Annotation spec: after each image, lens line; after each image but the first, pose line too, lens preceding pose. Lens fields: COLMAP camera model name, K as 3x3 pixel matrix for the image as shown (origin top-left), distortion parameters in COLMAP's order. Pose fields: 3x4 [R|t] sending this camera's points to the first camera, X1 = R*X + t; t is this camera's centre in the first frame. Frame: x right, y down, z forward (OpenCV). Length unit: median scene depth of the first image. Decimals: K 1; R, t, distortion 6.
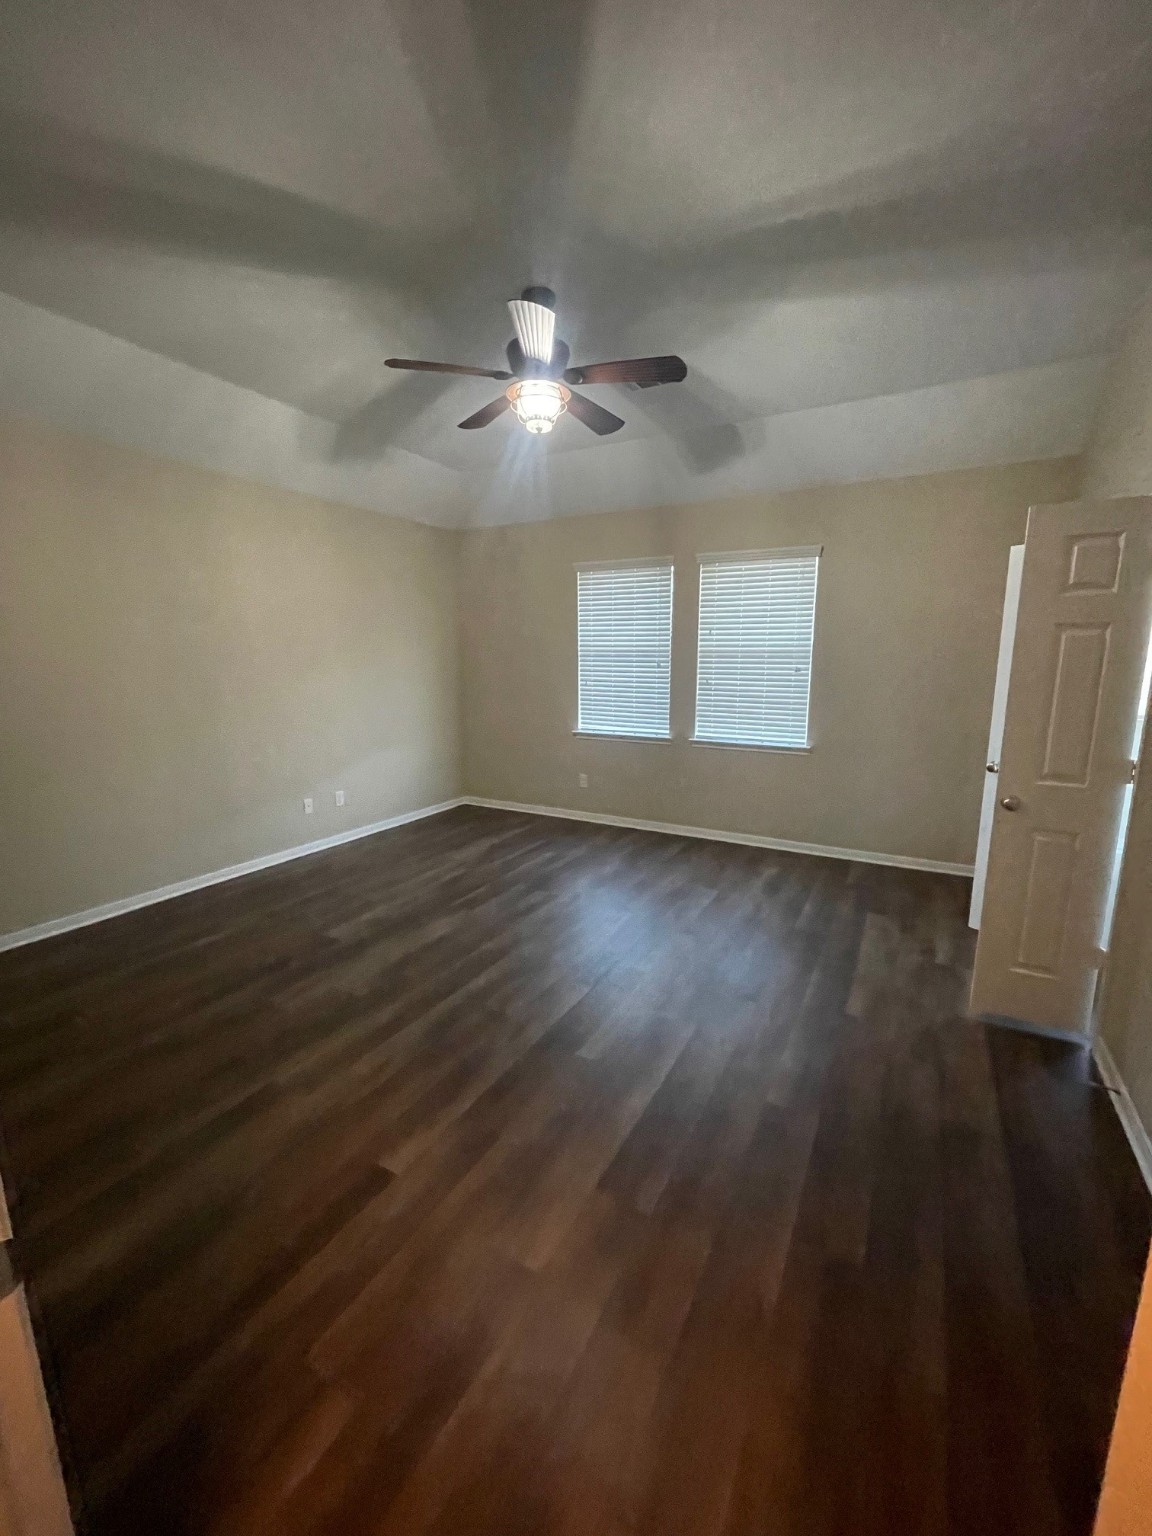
lens RADIAL K [[621.2, 0, 578.1], [0, 621.2, 768.3], [0, 0, 1]] dist [-0.001129, 0.000289]
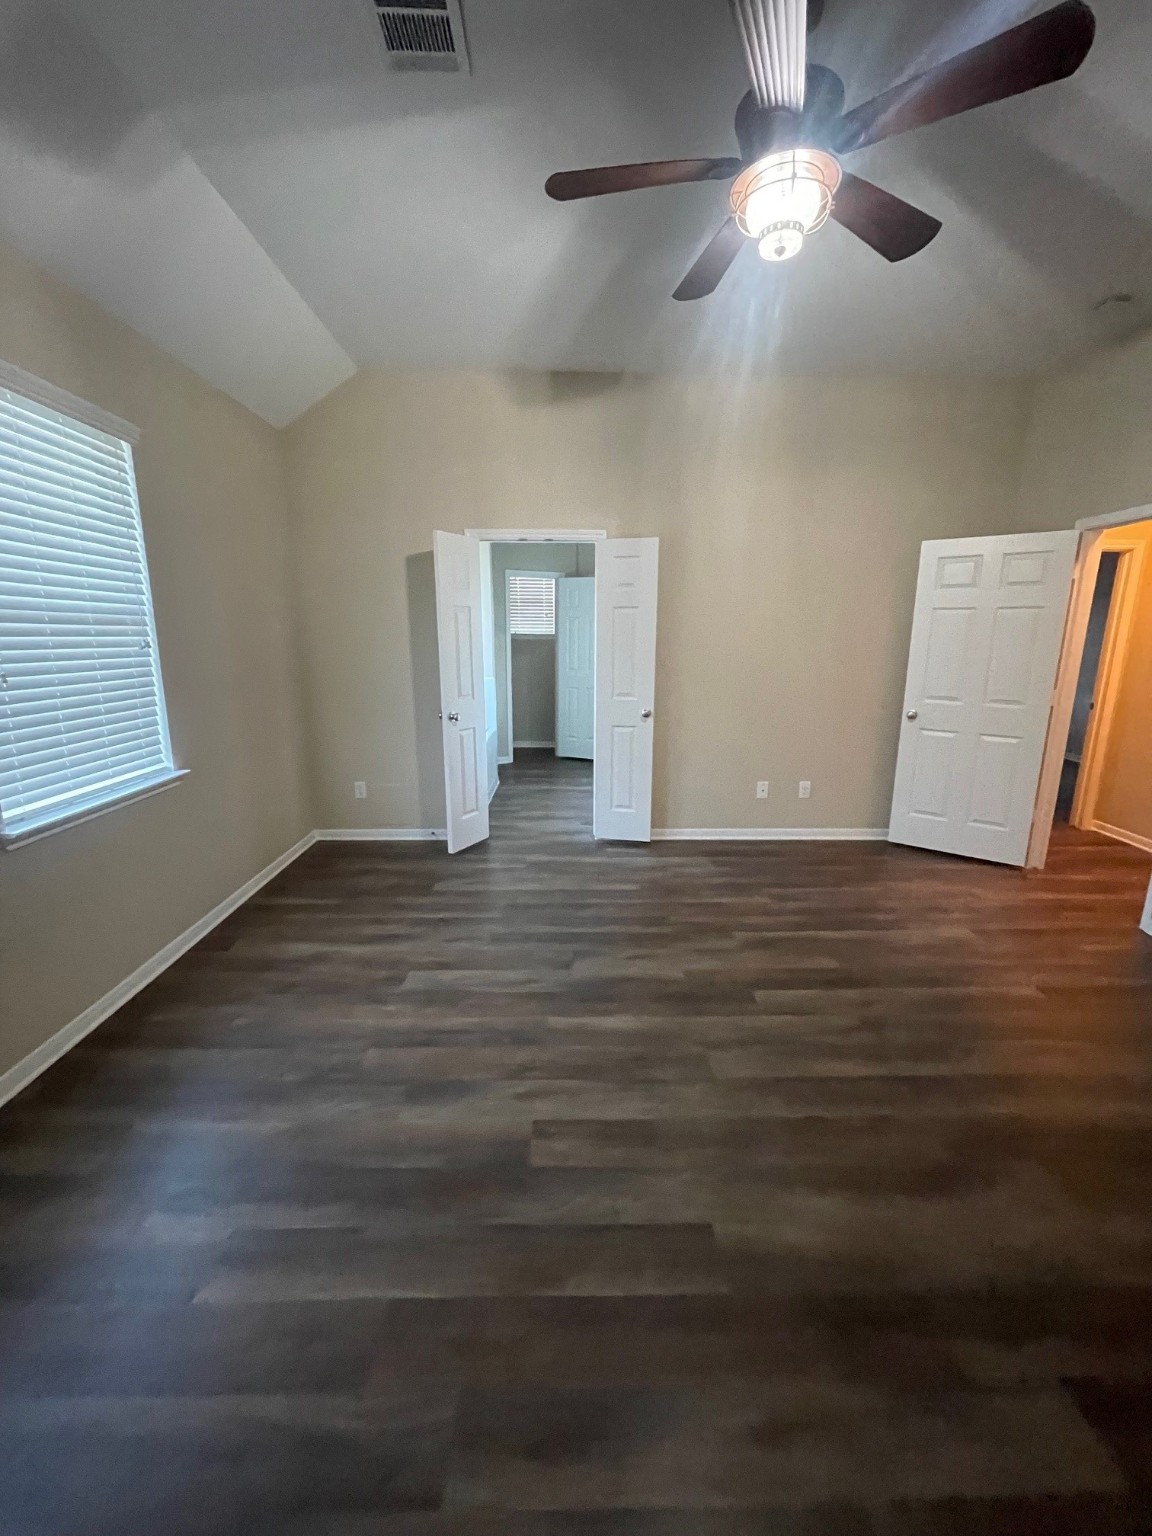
lens RADIAL K [[621.2, 0, 574.4], [0, 621.2, 770.4], [0, 0, 1]] dist [-0.001129, 0.000289]
pose [[-0.497427, -0.193419, 0.845669, -0.403490], [0.150189, 0.940906, 0.303544, -0.191321], [-0.854406, 0.278001, -0.438983, 1.108626]]
